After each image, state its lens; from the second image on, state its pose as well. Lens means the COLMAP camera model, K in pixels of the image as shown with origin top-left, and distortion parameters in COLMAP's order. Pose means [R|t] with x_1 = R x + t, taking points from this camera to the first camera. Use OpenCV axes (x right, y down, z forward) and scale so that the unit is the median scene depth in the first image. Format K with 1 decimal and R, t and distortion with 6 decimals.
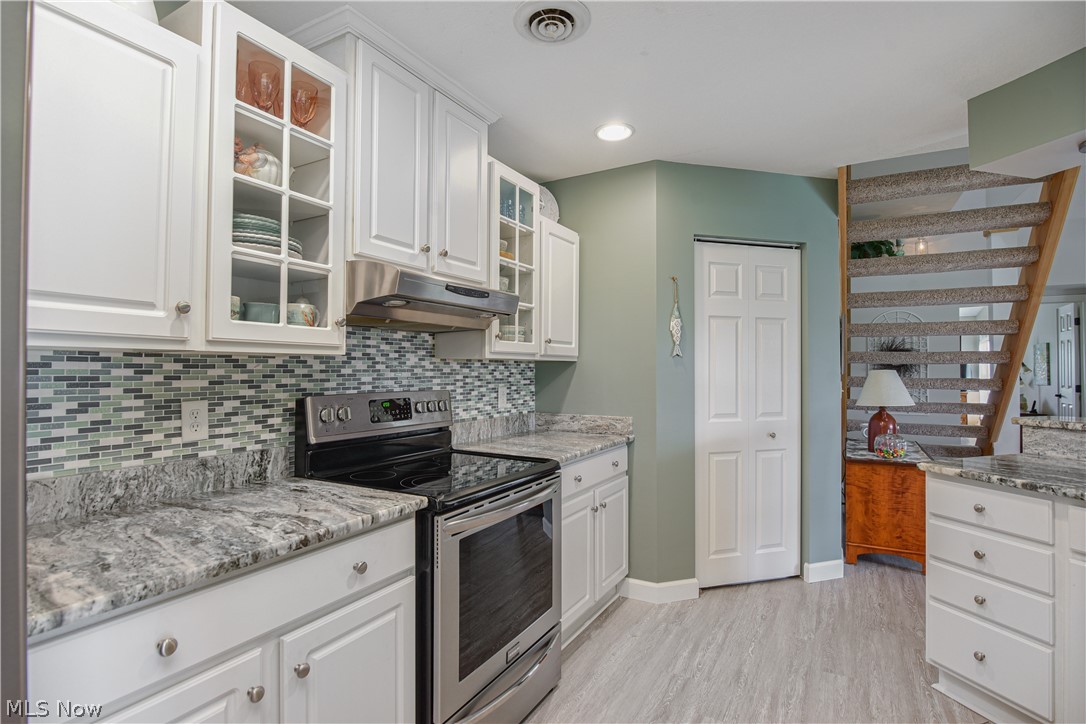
lens RADIAL K [[530.2, 0, 544.5], [0, 530.2, 359.1], [0, 0, 1]] dist [-0.021727, -0.000124]
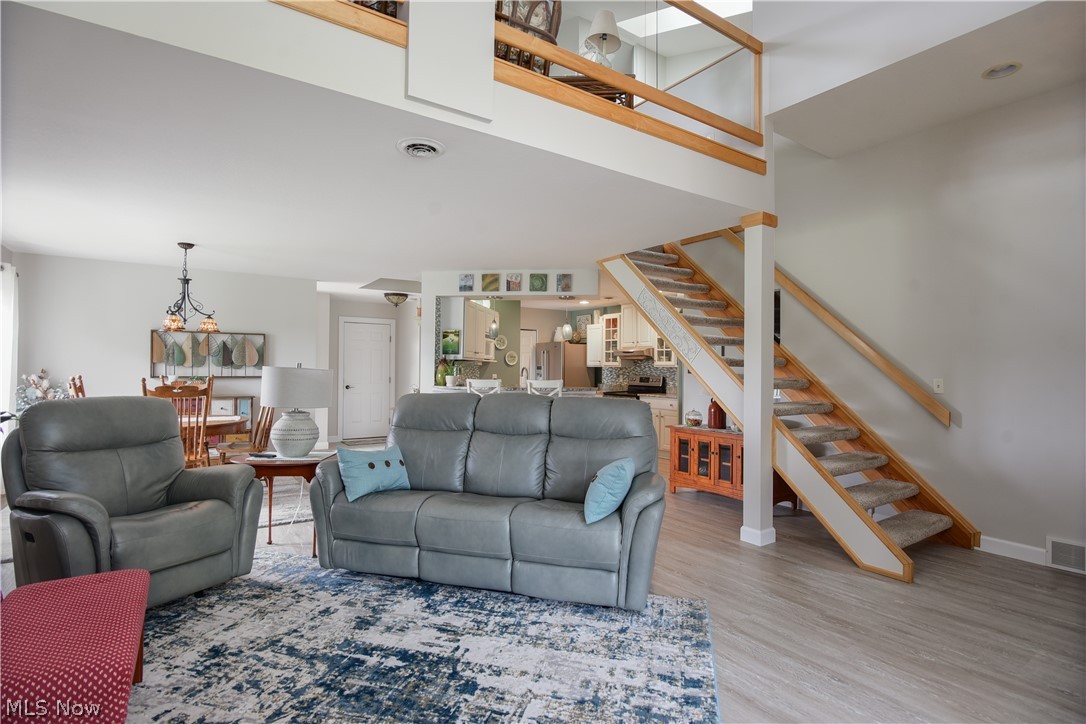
lens RADIAL K [[530.2, 0, 542.9], [0, 530.2, 364.7], [0, 0, 1]] dist [-0.021727, -0.000124]
pose [[-0.443235, -0.012154, -0.896323, 2.795523], [0.008791, 0.999801, -0.017904, 0.034342], [0.896362, -0.015815, -0.443040, 1.571107]]
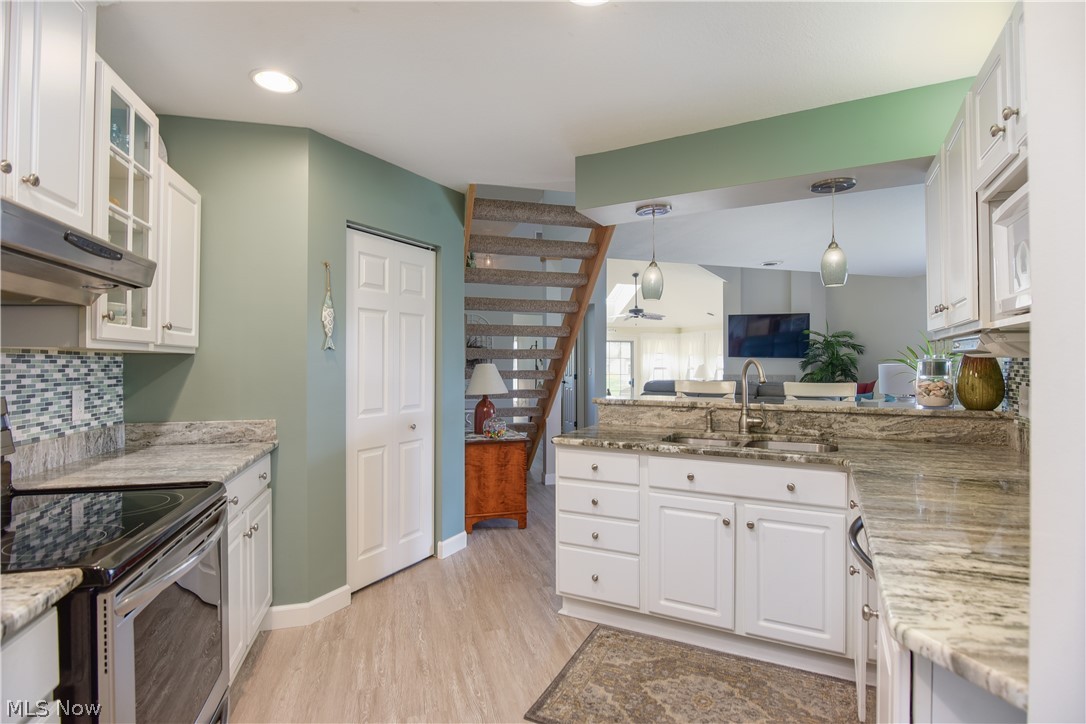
lens RADIAL K [[530.2, 0, 545.8], [0, 530.2, 359.7], [0, 0, 1]] dist [-0.021727, -0.000124]
pose [[0.699735, 0.002374, 0.714399, -0.139688], [-0.010949, 0.999913, 0.007401, 0.001399], [-0.714319, -0.013000, 0.699700, 0.090136]]
